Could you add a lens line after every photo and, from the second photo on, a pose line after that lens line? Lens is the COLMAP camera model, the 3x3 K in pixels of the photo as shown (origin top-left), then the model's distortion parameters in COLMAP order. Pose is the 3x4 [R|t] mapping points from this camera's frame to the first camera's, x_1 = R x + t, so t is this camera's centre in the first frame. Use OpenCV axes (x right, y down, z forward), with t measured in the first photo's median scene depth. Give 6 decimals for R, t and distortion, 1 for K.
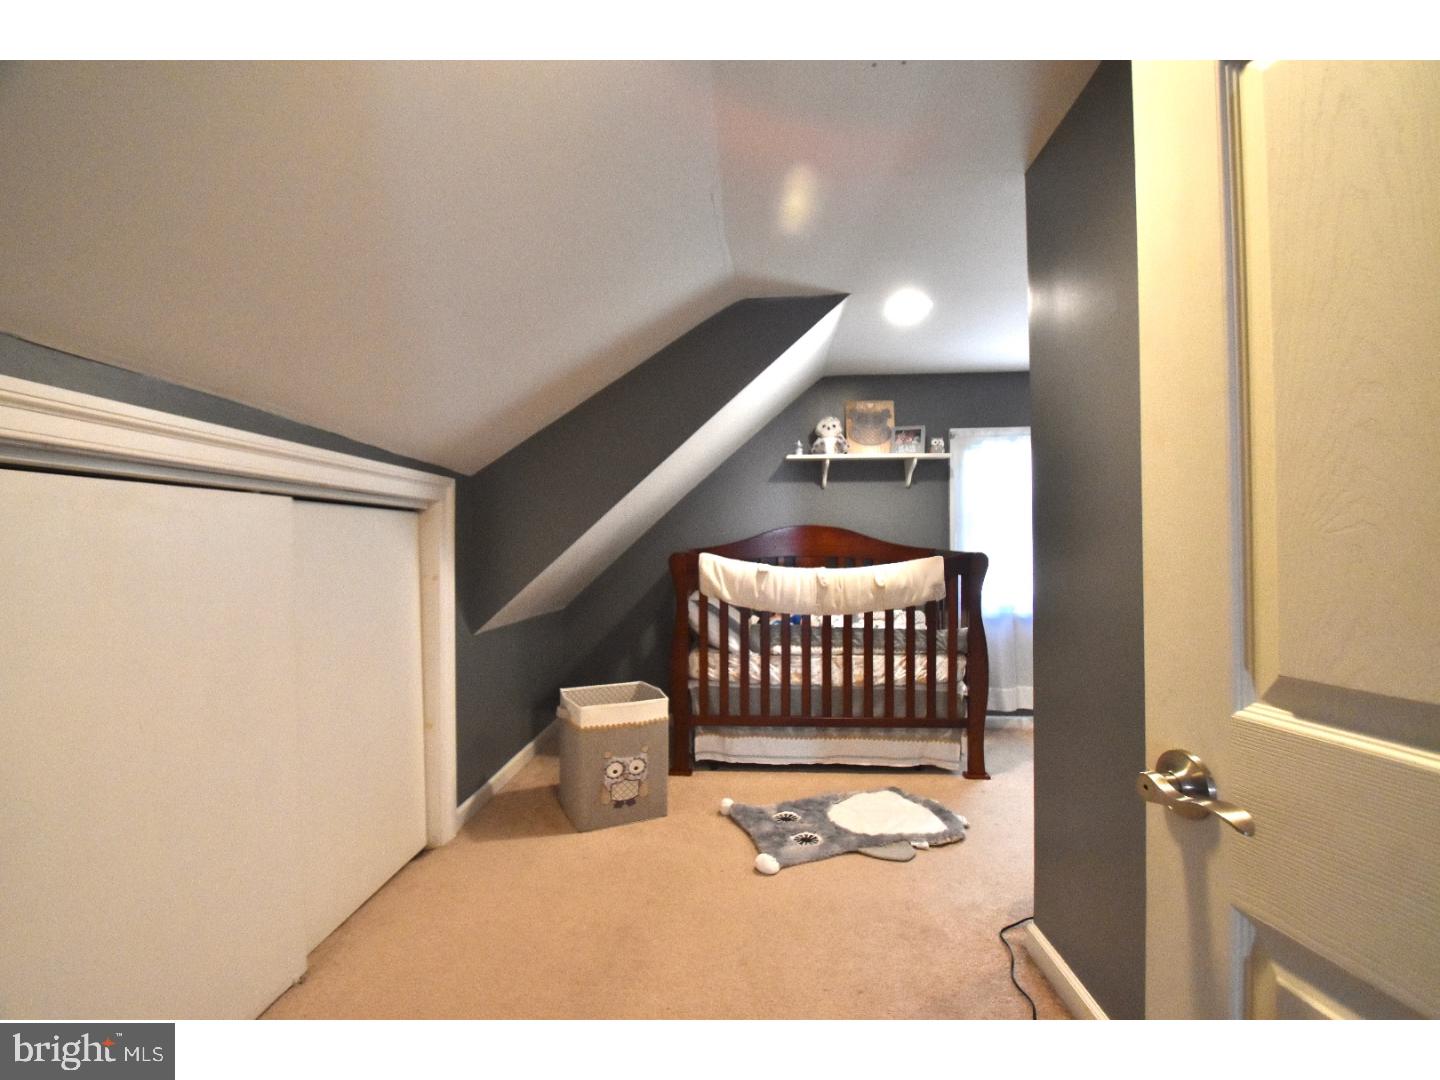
lens RADIAL K [[628.1, 0, 717.7], [0, 628.1, 539.0], [0, 0, 1]] dist [-0.001896, -0.011103]
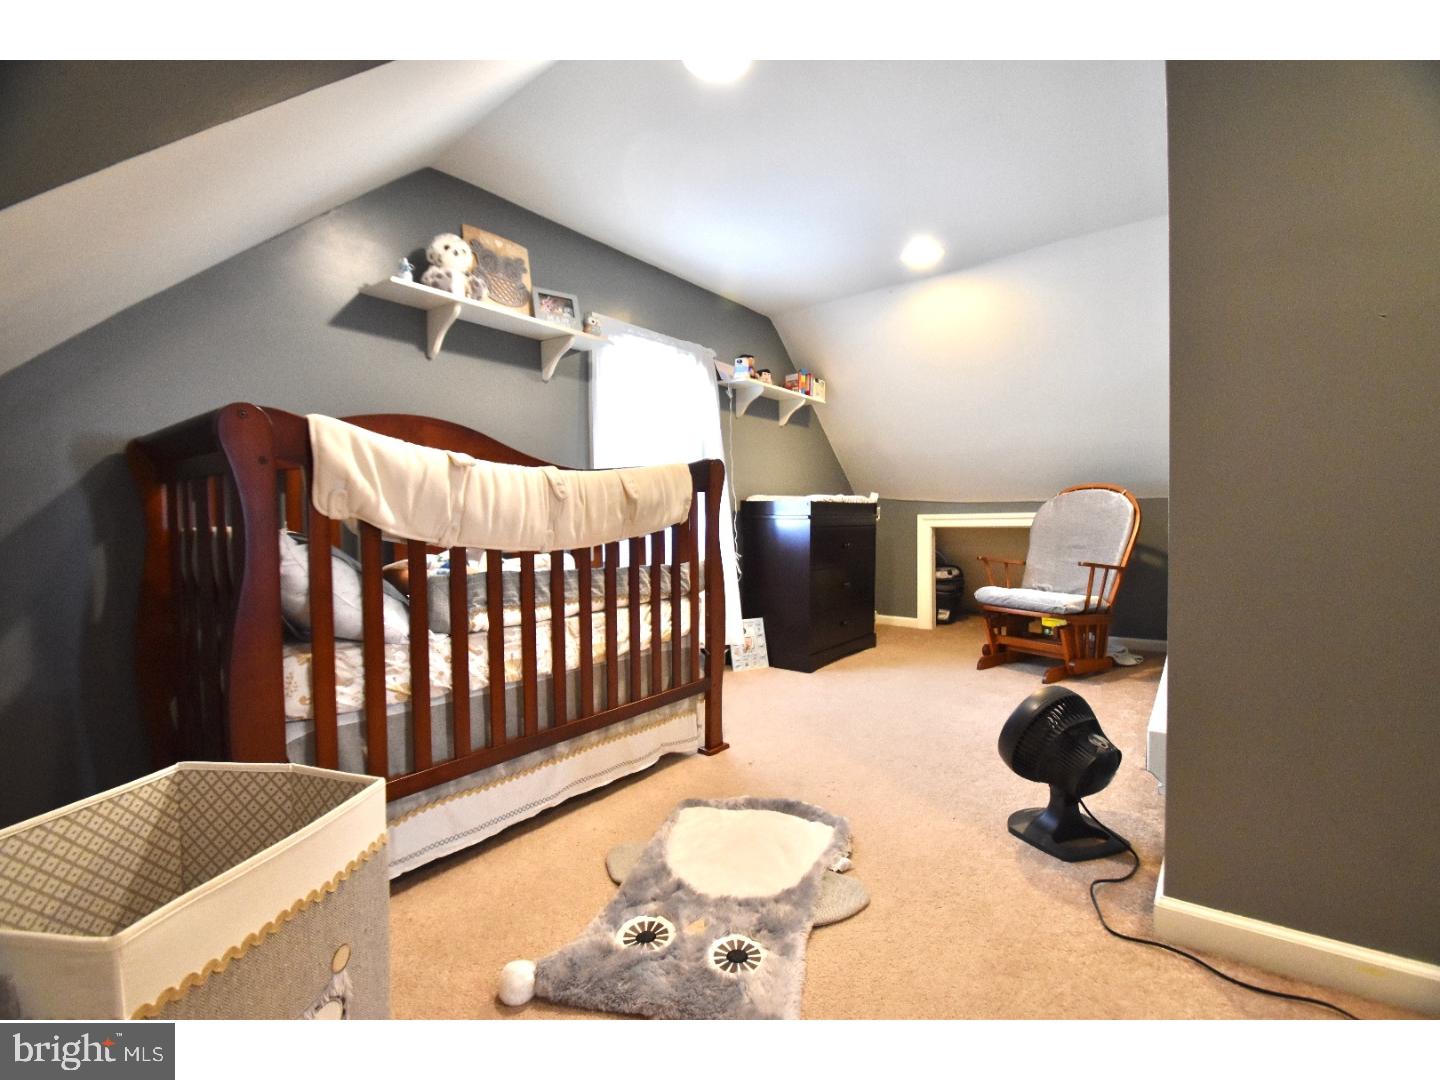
lens RADIAL K [[628.1, 0, 723.1], [0, 628.1, 543.4], [0, 0, 1]] dist [-0.001896, -0.011103]
pose [[0.582082, -0.032704, 0.812472, -0.204799], [-0.001088, 0.999159, 0.040998, 0.091003], [-0.813129, -0.024749, 0.581557, 0.541942]]
